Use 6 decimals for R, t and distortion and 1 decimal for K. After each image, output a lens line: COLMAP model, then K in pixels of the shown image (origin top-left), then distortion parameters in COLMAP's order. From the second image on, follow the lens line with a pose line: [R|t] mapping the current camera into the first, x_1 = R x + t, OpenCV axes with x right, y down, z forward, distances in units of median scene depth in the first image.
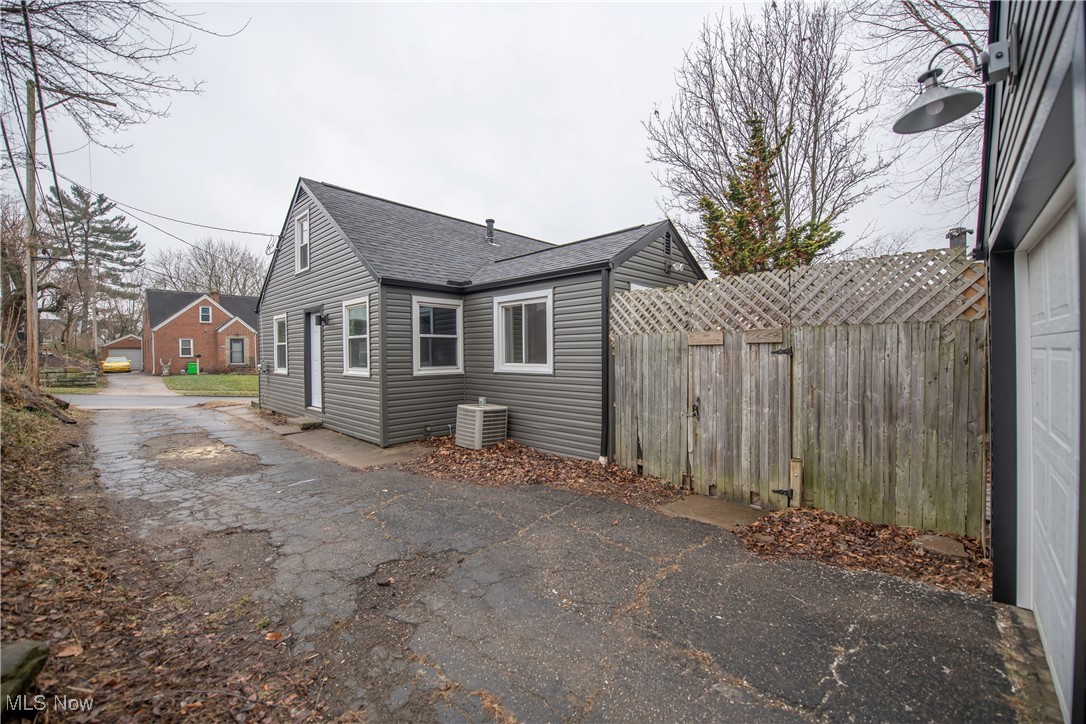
lens RADIAL K [[431.2, 0, 546.9], [0, 431.2, 361.1], [0, 0, 1]] dist [-0.013818, -0.000351]
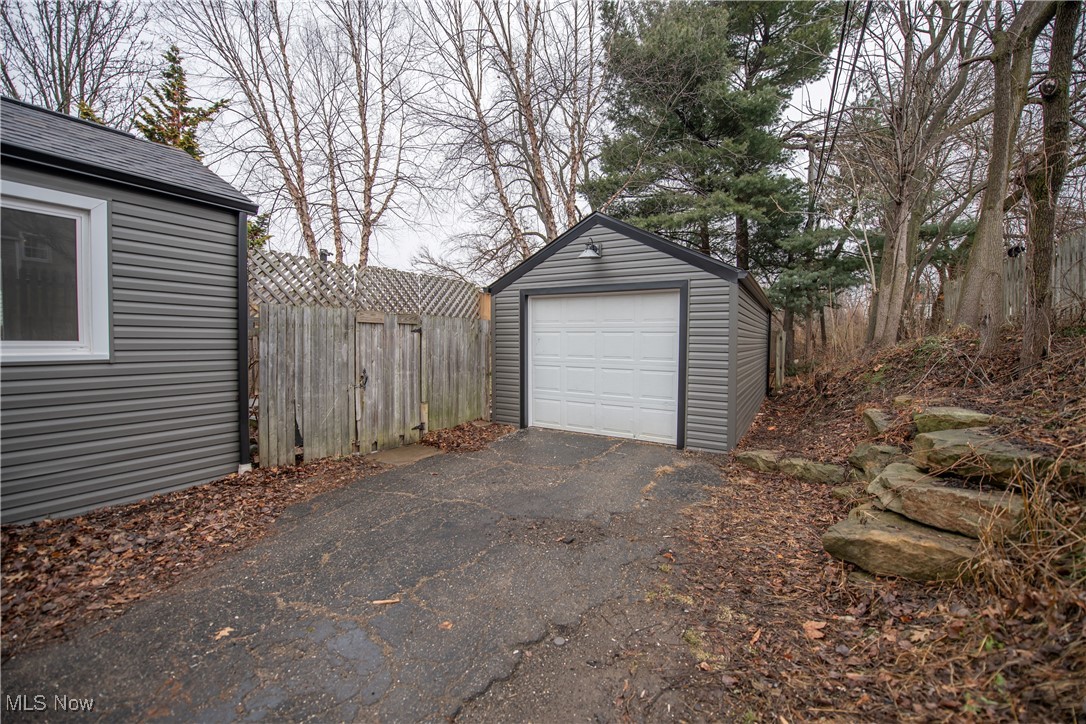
lens RADIAL K [[431.2, 0, 546.5], [0, 431.2, 354.8], [0, 0, 1]] dist [-0.013818, -0.000351]
pose [[-0.224869, -0.020041, 0.974183, -0.864333], [0.015230, 0.999594, 0.024079, 0.027702], [-0.974270, 0.020251, -0.224473, 0.802862]]
